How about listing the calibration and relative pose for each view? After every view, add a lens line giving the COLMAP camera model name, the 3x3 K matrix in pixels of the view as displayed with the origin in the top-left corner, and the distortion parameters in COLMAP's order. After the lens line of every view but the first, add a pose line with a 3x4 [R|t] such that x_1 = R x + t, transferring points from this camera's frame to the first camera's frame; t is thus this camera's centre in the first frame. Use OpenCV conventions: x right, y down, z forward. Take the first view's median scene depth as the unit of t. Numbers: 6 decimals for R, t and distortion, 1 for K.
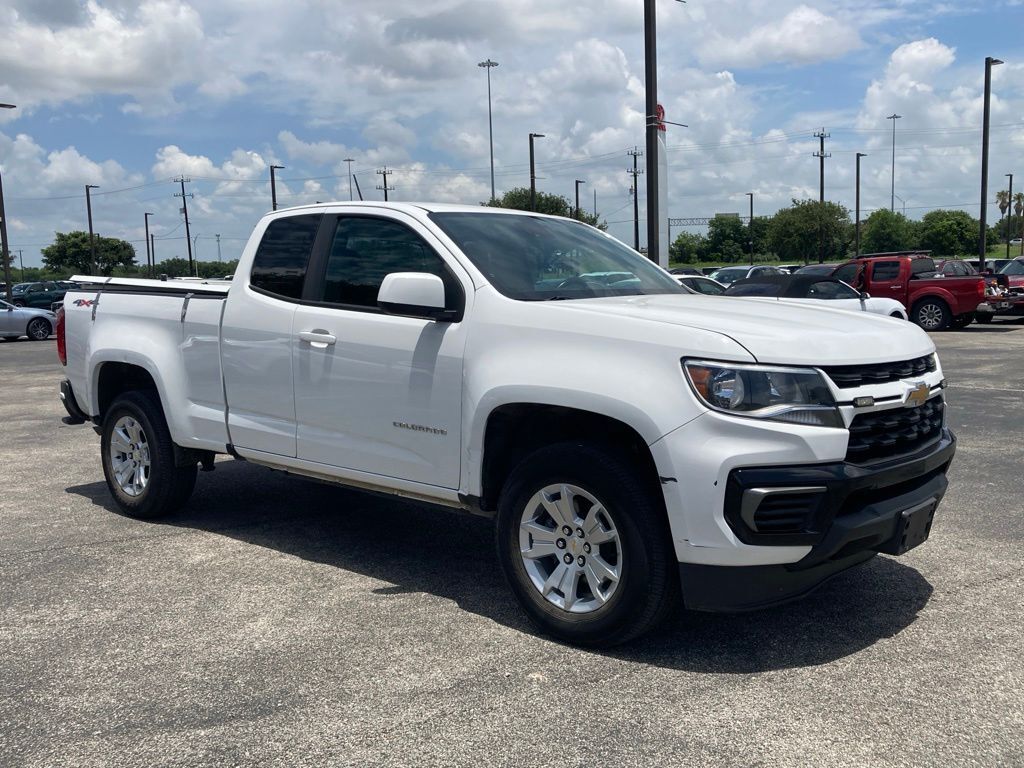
lens RADIAL K [[1033.3, 0, 511.4], [0, 1033.3, 382.8], [0, 0, 1]] dist [-0.000598, 0.000000]
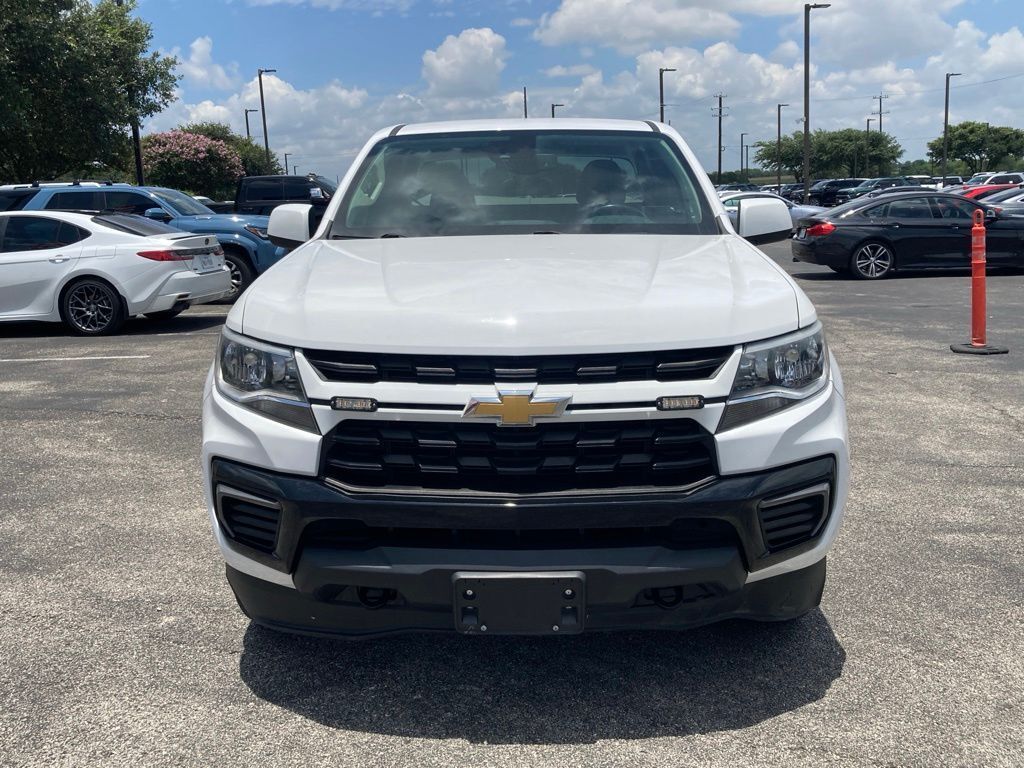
lens RADIAL K [[1033.3, 0, 511.7], [0, 1033.3, 385.6], [0, 0, 1]] dist [-0.000598, 0.000000]
pose [[0.605795, 0.146167, -0.782079, 0.919350], [-0.060340, 0.988589, 0.138024, -0.095300], [0.793330, -0.036424, 0.607702, 0.616623]]
